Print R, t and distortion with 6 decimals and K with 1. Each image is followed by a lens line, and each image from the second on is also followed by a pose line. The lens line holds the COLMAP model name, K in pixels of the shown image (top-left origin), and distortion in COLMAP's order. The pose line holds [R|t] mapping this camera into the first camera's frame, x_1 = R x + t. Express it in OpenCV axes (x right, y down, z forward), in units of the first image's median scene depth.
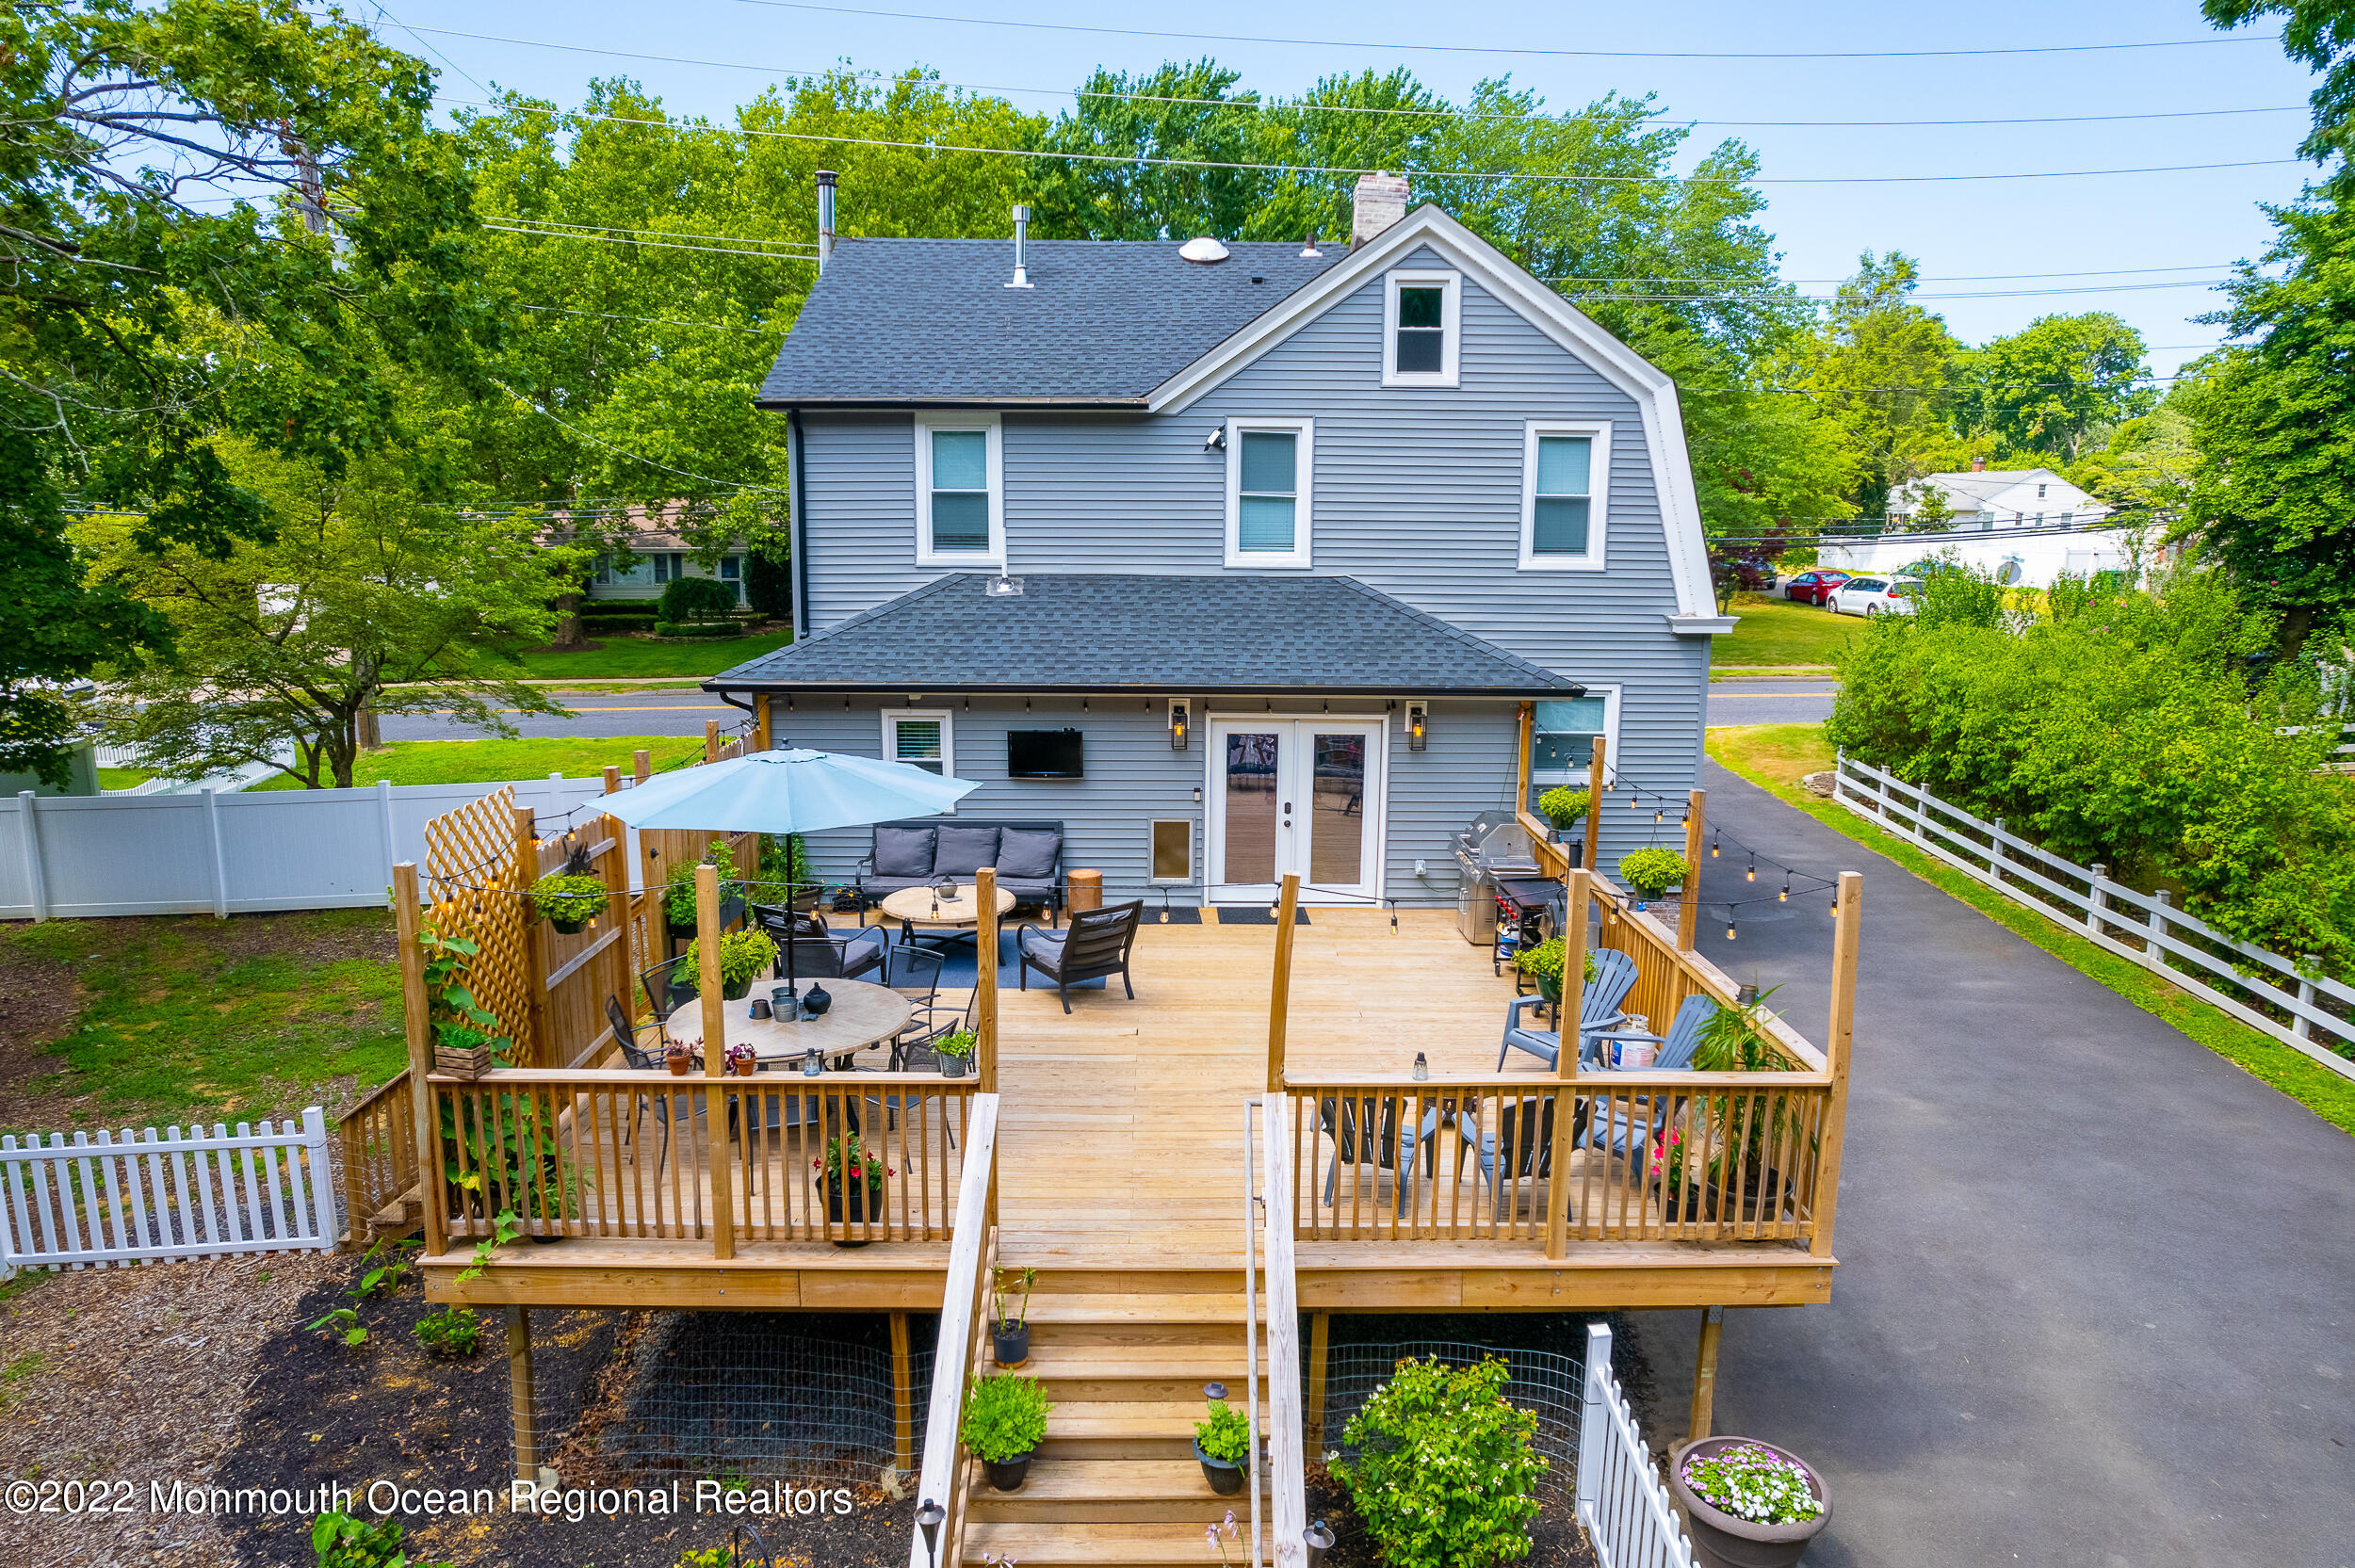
lens RADIAL K [[1503.1, 0, 1167.6], [0, 1503.1, 799.1], [0, 0, 1]] dist [-0.077999, 0.088679]
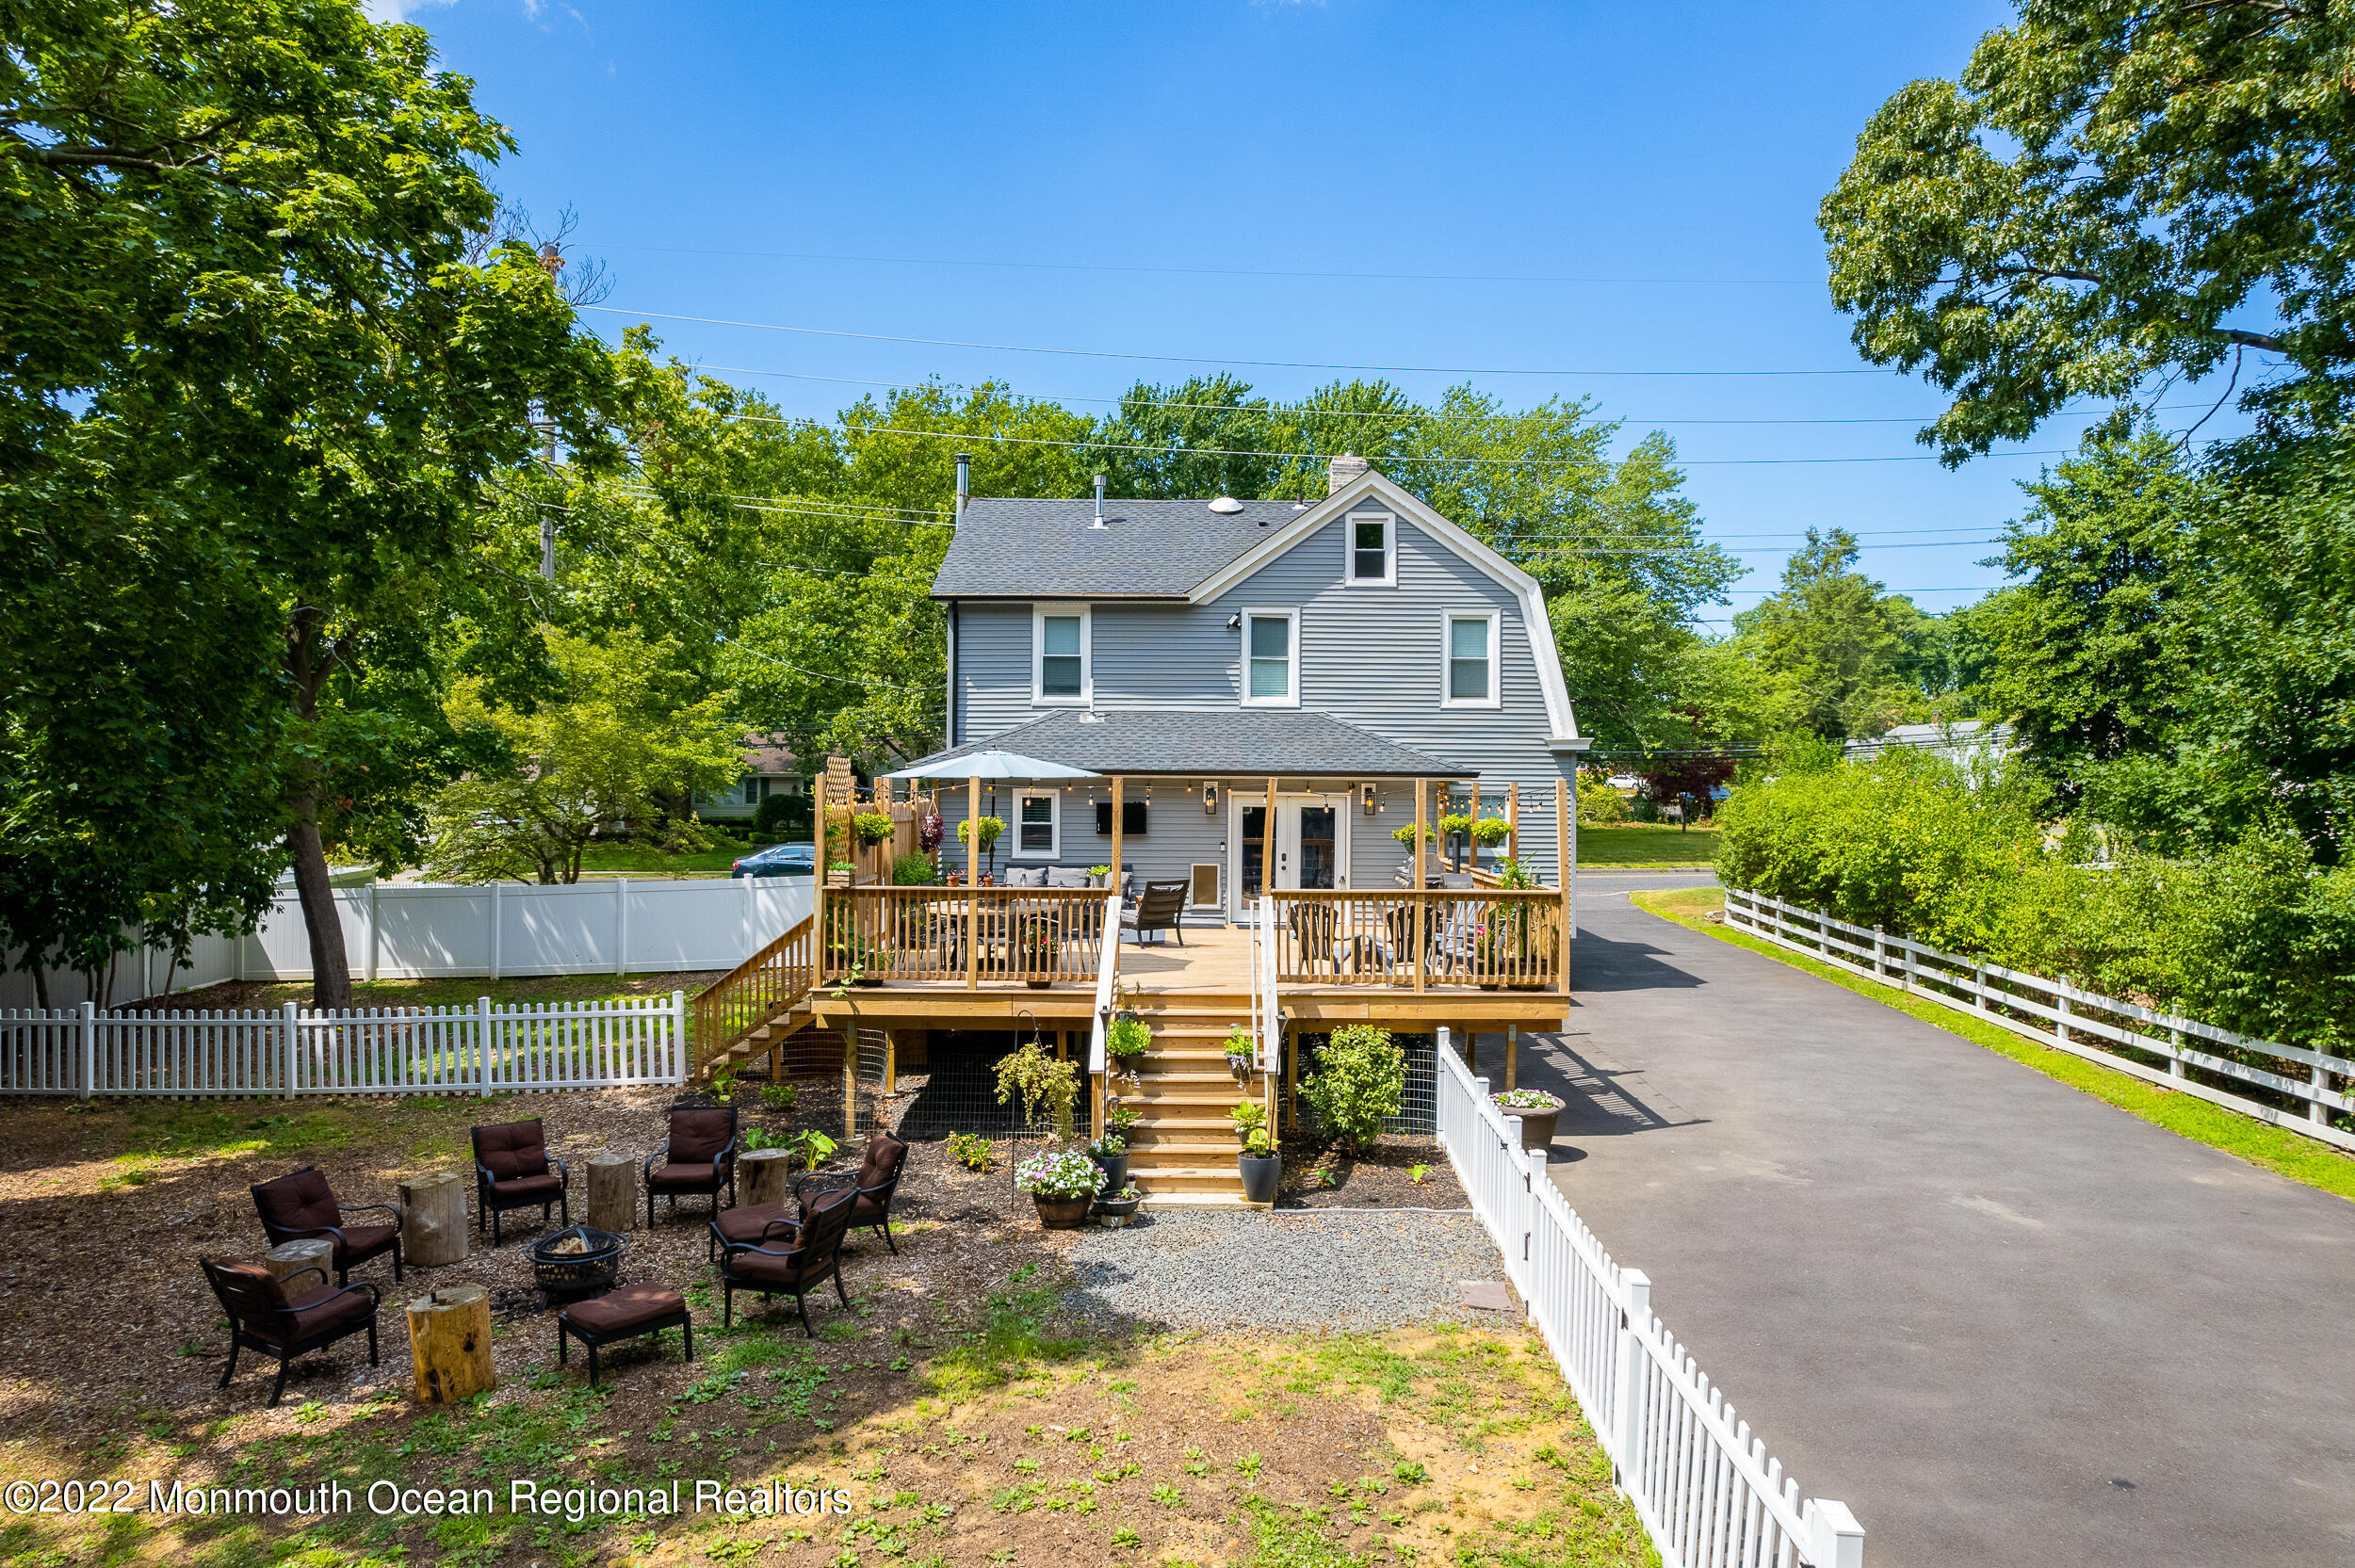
lens RADIAL K [[1503.1, 0, 1167.6], [0, 1503.1, 799.1], [0, 0, 1]] dist [-0.077999, 0.088679]
pose [[0.999902, -0.000943, -0.013971, -0.012359], [-0.001602, 0.983476, -0.181033, 0.193687], [0.013911, 0.181037, 0.983378, -0.418141]]
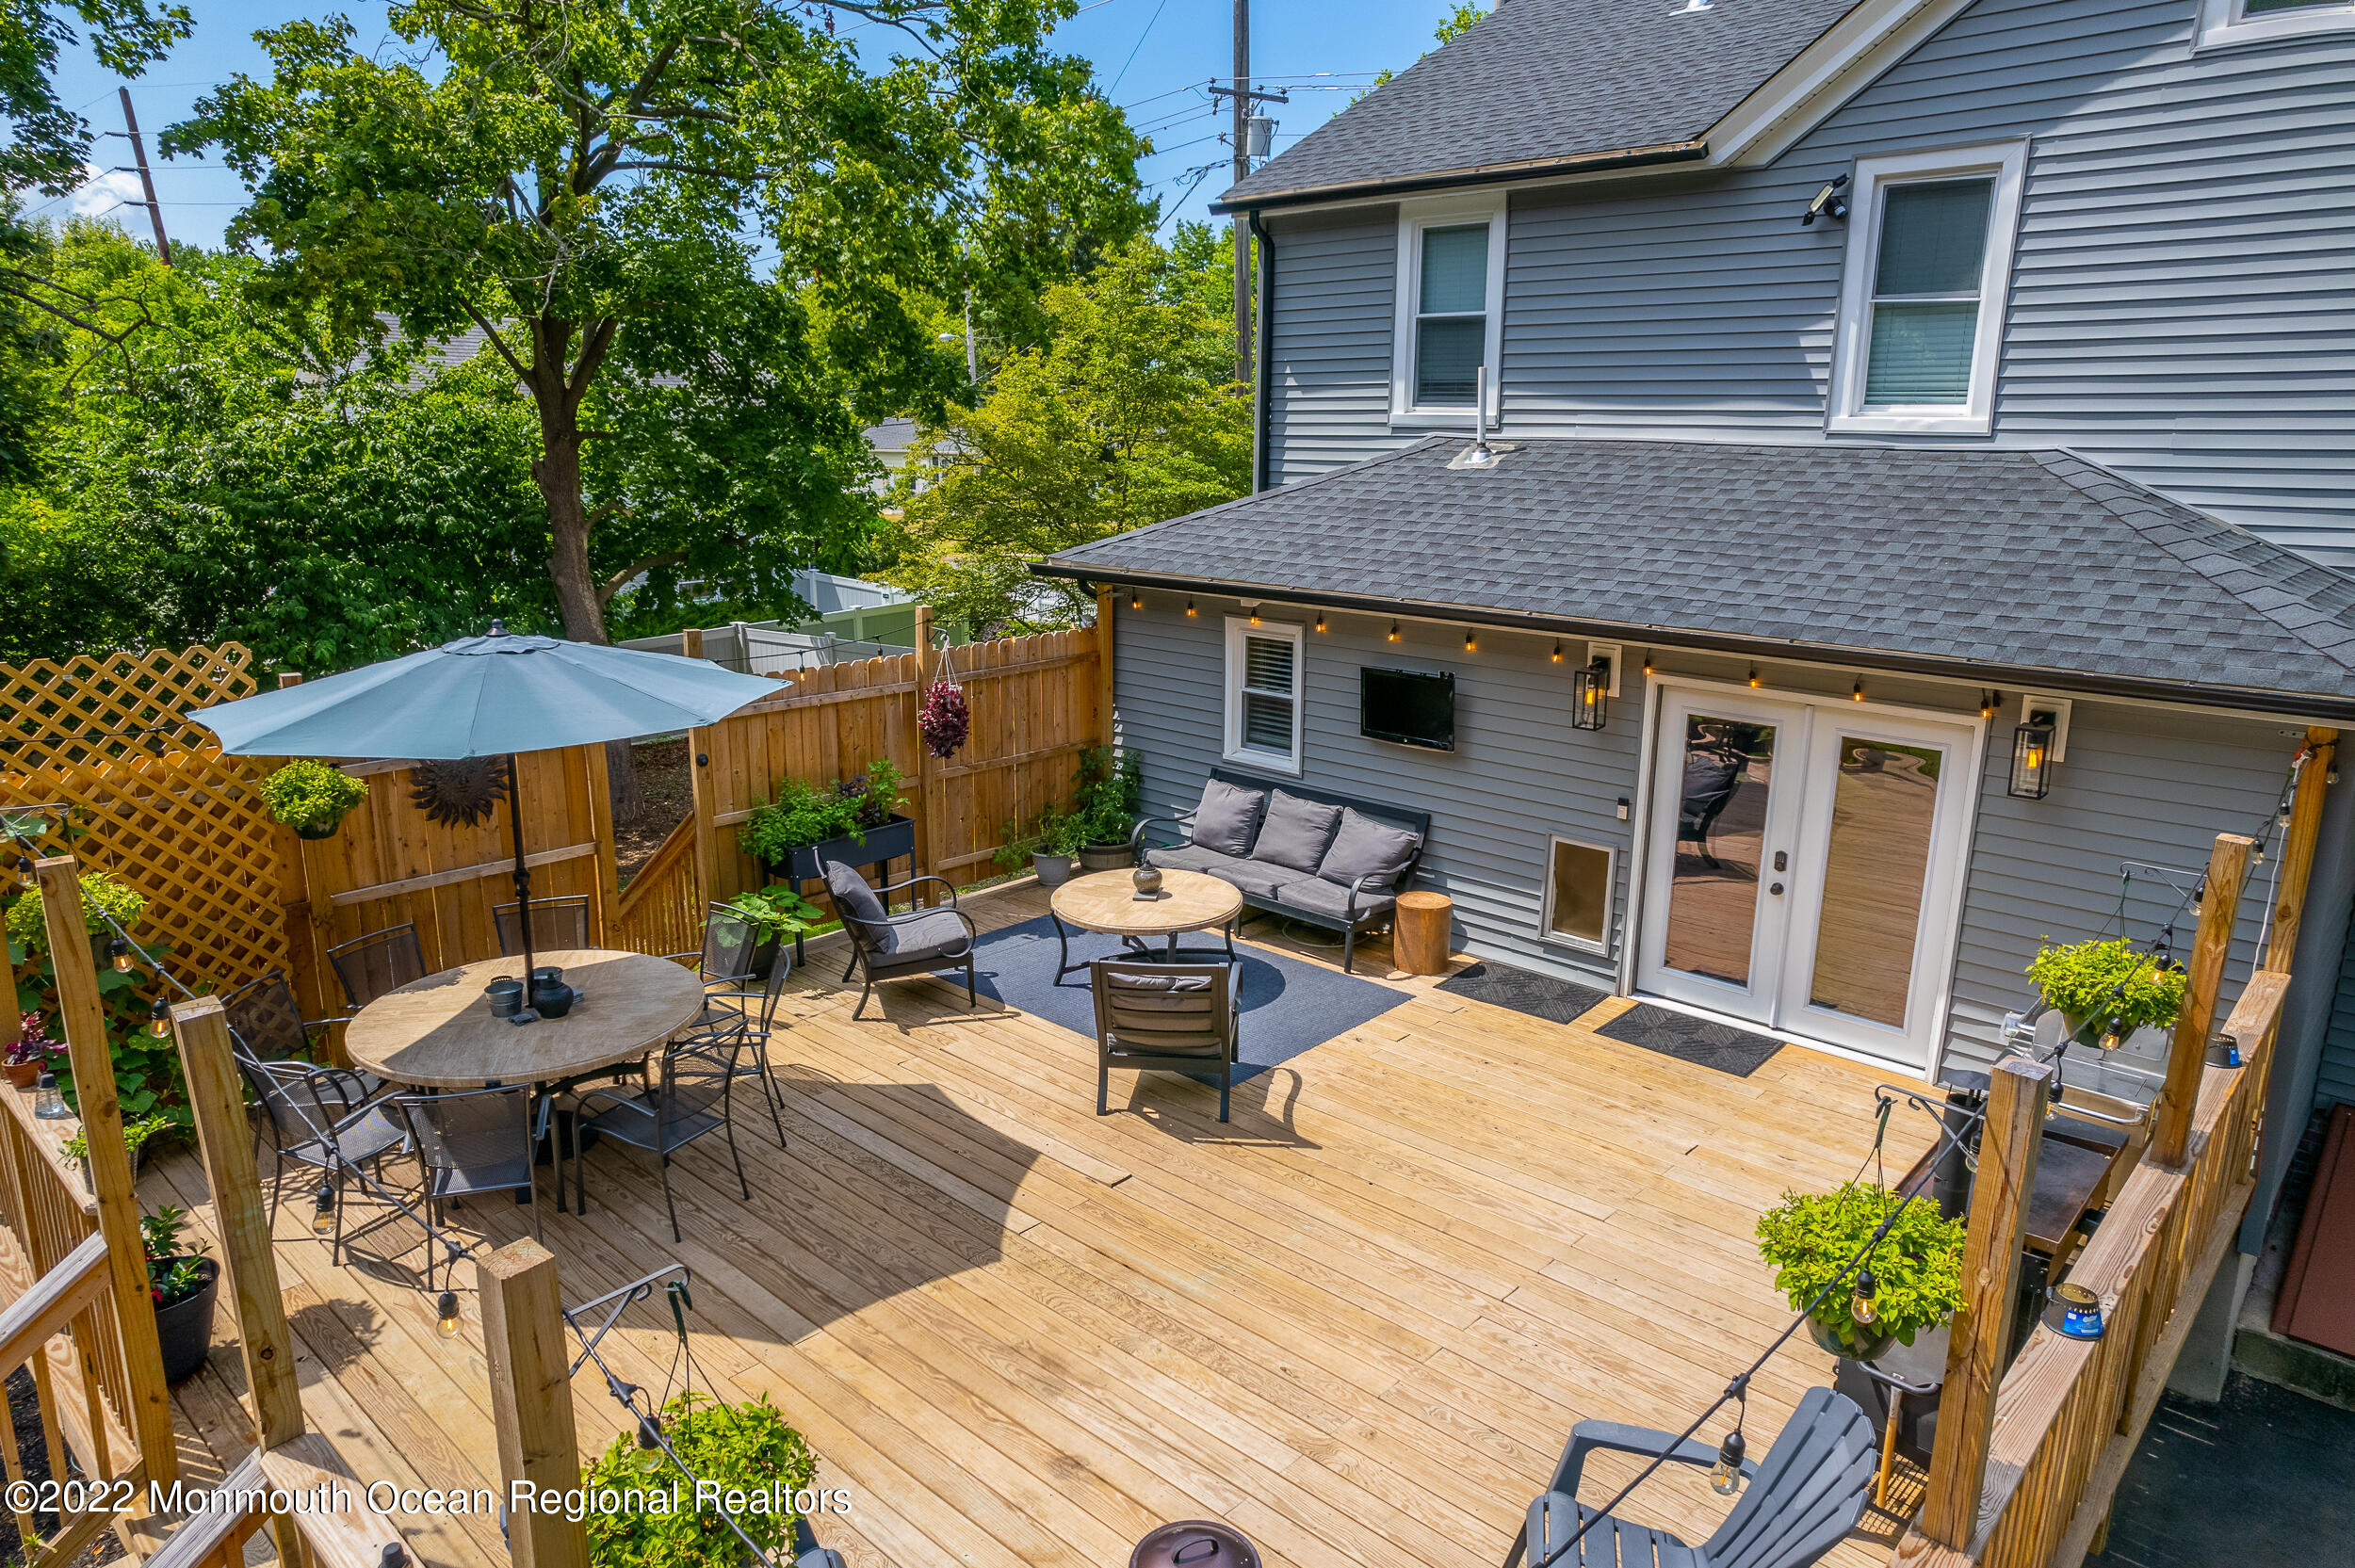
lens RADIAL K [[1503.1, 0, 1167.6], [0, 1503.1, 799.1], [0, 0, 1]] dist [-0.077999, 0.088679]
pose [[0.714405, 0.168582, -0.679121, 0.256210], [-0.131809, 0.985591, 0.106002, -0.040283], [0.687206, 0.013786, 0.726332, 0.394606]]
